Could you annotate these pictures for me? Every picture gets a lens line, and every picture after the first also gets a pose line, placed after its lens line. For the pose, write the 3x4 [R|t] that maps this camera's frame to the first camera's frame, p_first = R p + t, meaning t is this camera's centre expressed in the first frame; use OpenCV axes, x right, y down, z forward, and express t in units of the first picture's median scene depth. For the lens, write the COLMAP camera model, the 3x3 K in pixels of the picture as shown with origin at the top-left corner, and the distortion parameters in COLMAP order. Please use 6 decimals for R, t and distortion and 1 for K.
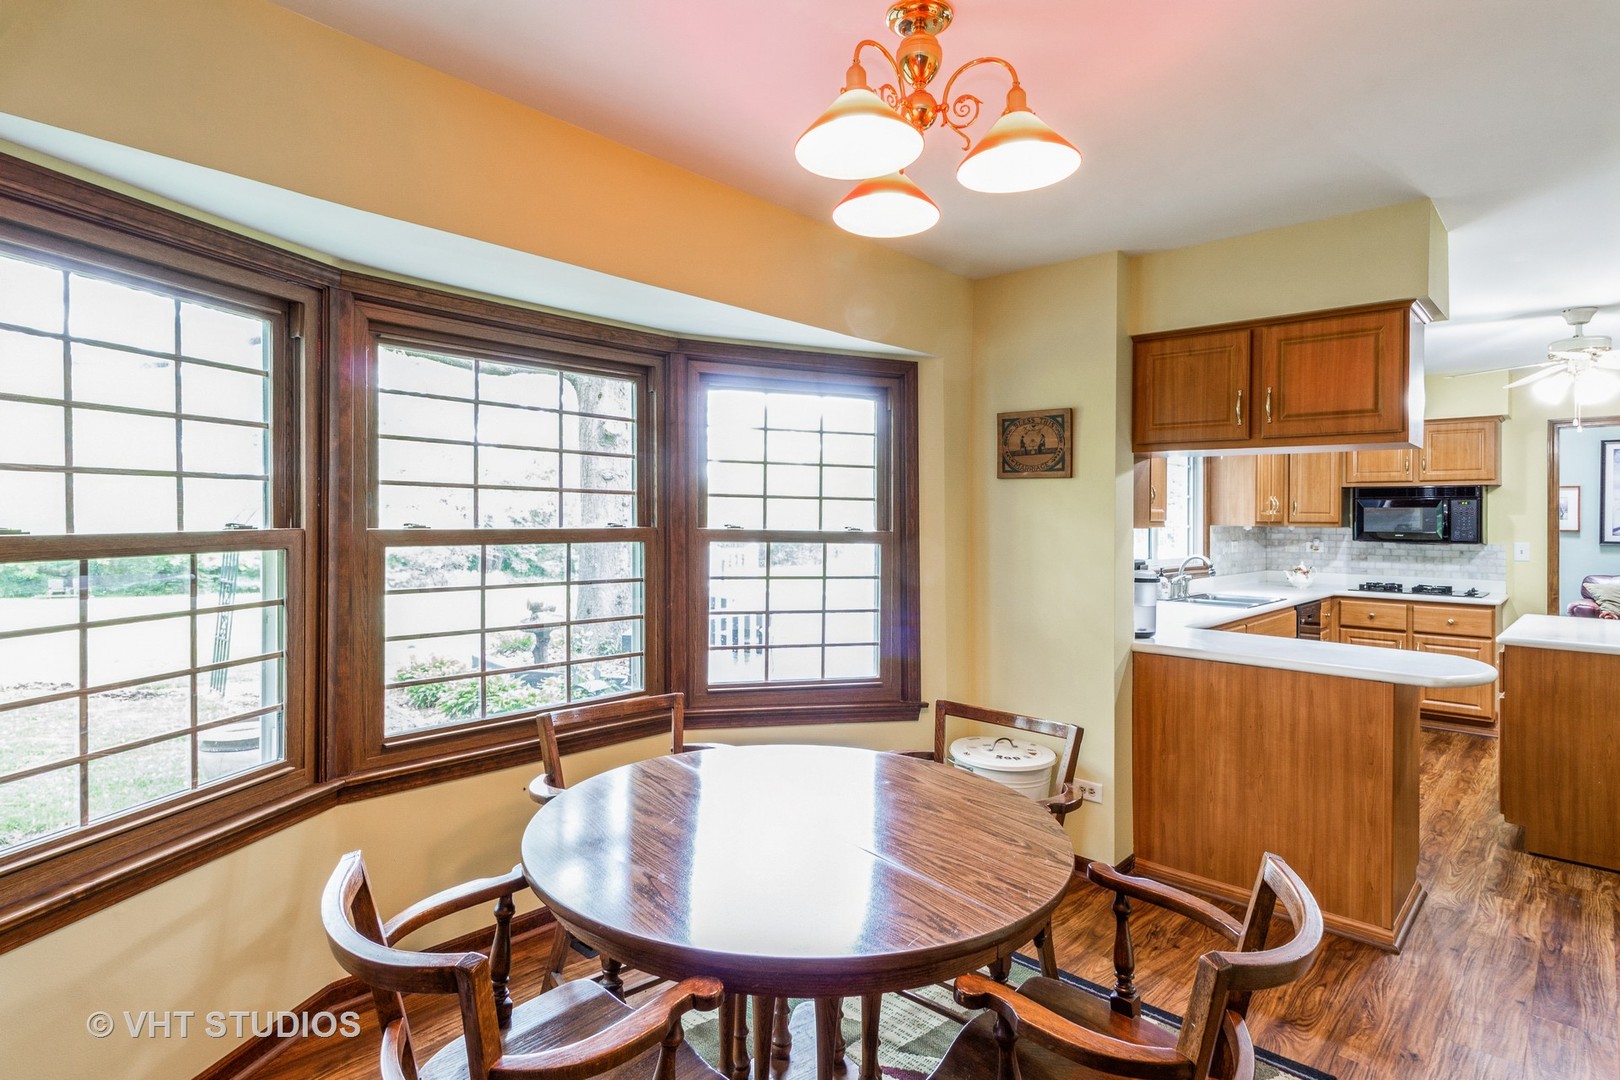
lens RADIAL K [[821.9, 0, 813.3], [0, 821.9, 535.9], [0, 0, 1]] dist [0.001462, 0.000060]
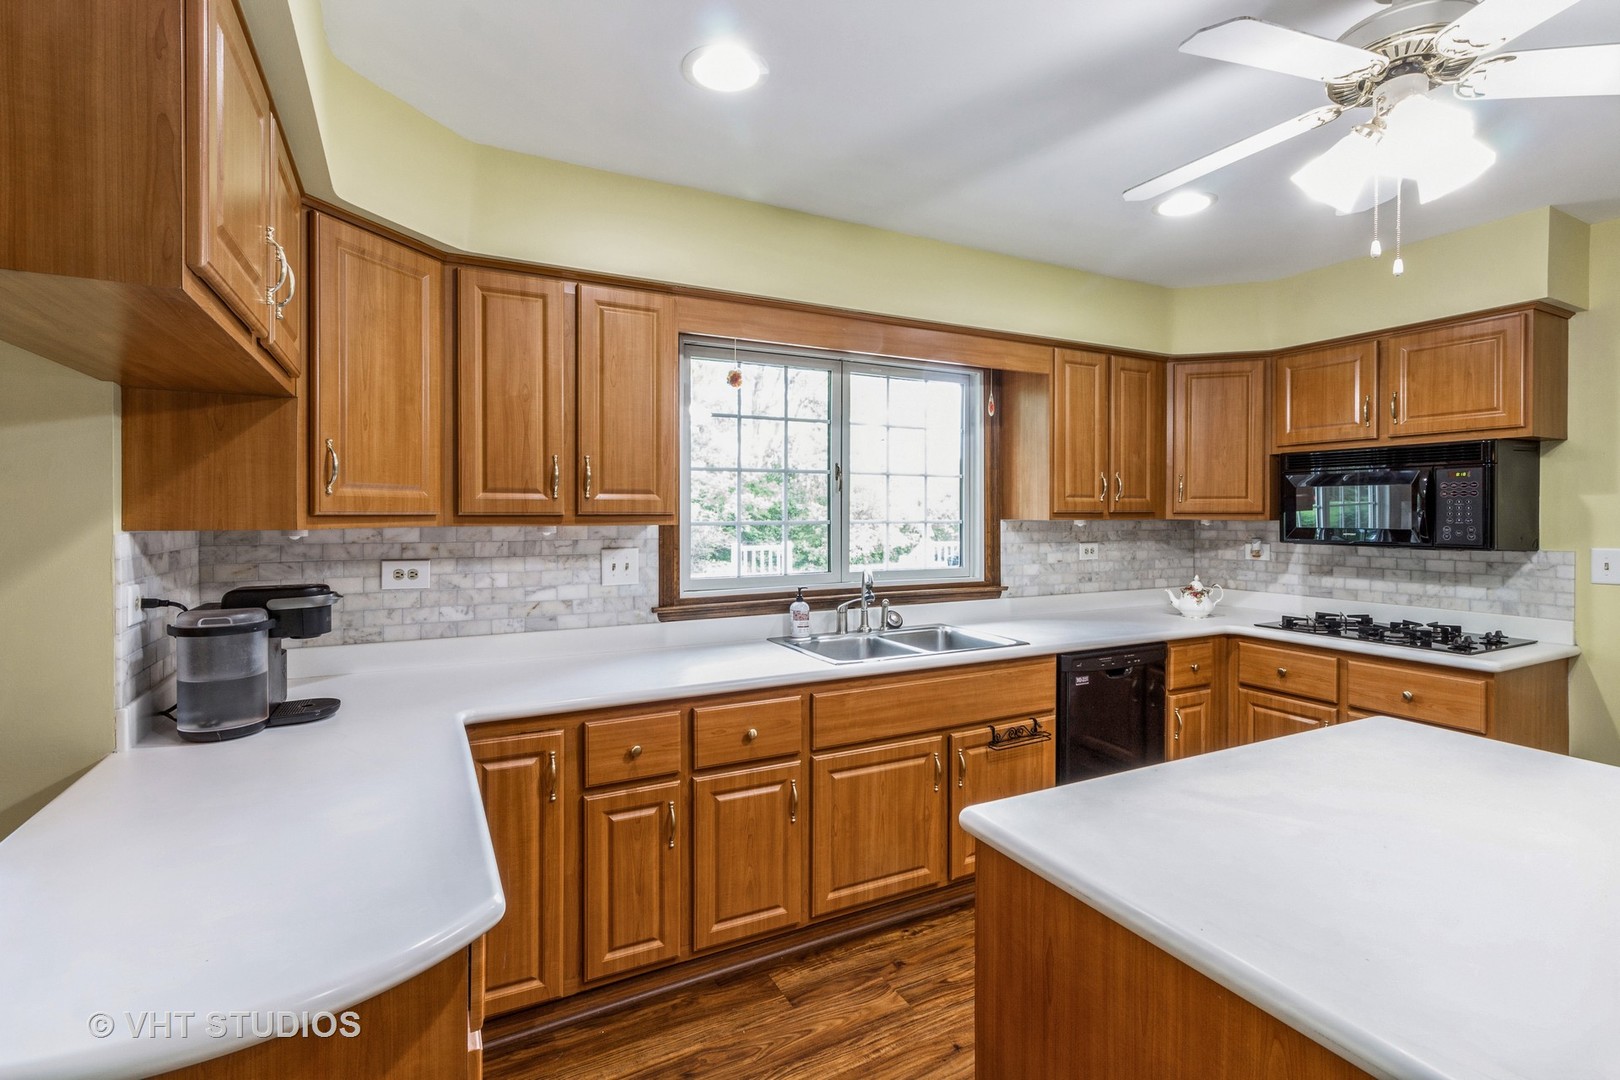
lens RADIAL K [[749.1, 0, 810.5], [0, 749.1, 535.1], [0, 0, 1]] dist [0.000277, 0.000783]
pose [[0.949037, -0.001769, -0.315159, 0.509438], [0.003597, 0.999980, 0.005219, -0.003918], [0.315143, -0.006087, 0.949025, 0.376821]]
